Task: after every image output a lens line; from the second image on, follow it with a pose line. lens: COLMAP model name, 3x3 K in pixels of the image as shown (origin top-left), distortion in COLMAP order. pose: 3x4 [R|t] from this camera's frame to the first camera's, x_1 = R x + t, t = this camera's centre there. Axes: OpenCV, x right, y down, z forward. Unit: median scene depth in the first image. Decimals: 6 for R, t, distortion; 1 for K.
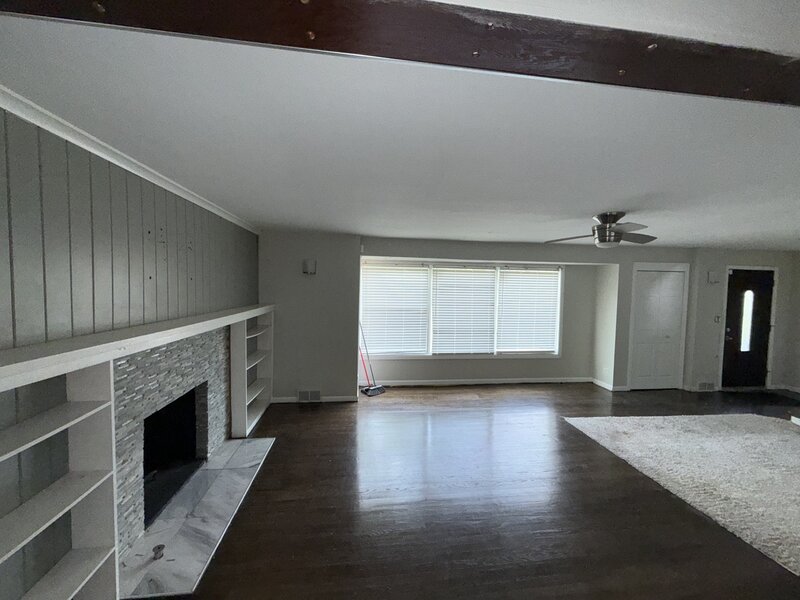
lens RADIAL K [[318.3, 0, 400.0], [0, 318.3, 300.0], [0, 0, 1]] dist [-0.000341, -0.000143]
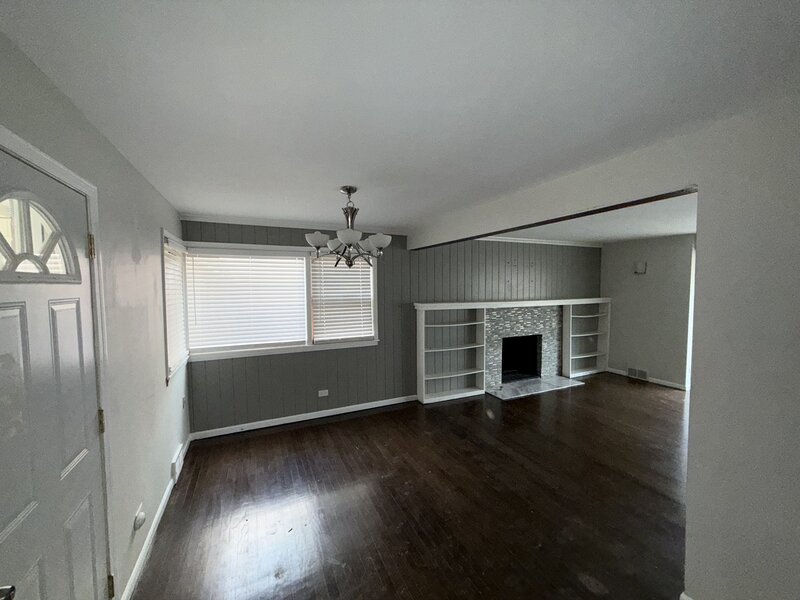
lens RADIAL K [[318.3, 0, 400.0], [0, 318.3, 300.0], [0, 0, 1]] dist [-0.000341, -0.000143]
pose [[0.299941, 0.027215, -0.953569, 0.569157], [-0.030110, 0.999365, 0.019052, 0.022455], [0.953482, 0.022997, 0.300570, -0.228059]]
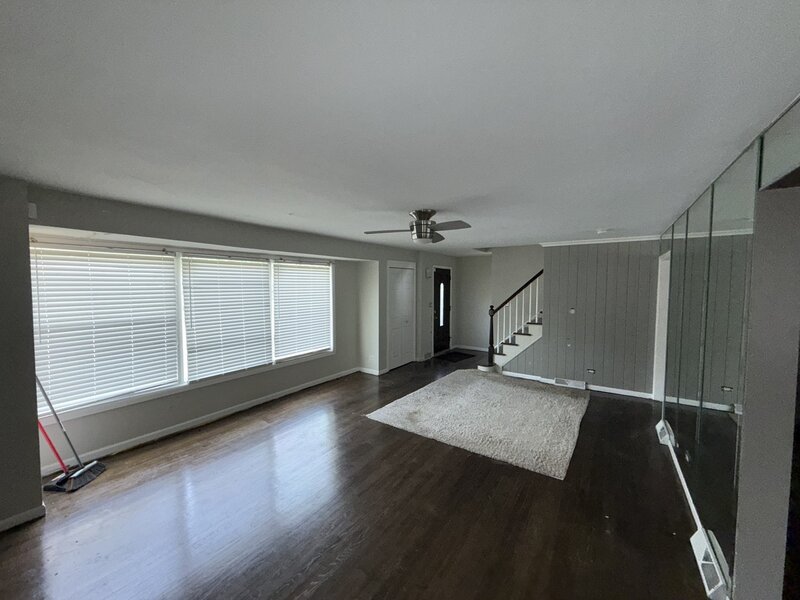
lens RADIAL K [[318.3, 0, 400.0], [0, 318.3, 300.0], [0, 0, 1]] dist [-0.000341, -0.000143]
pose [[0.664601, -0.053919, 0.745250, -0.106364], [0.043261, 0.998497, 0.033662, -0.012217], [-0.745945, 0.009869, 0.665935, 0.222810]]
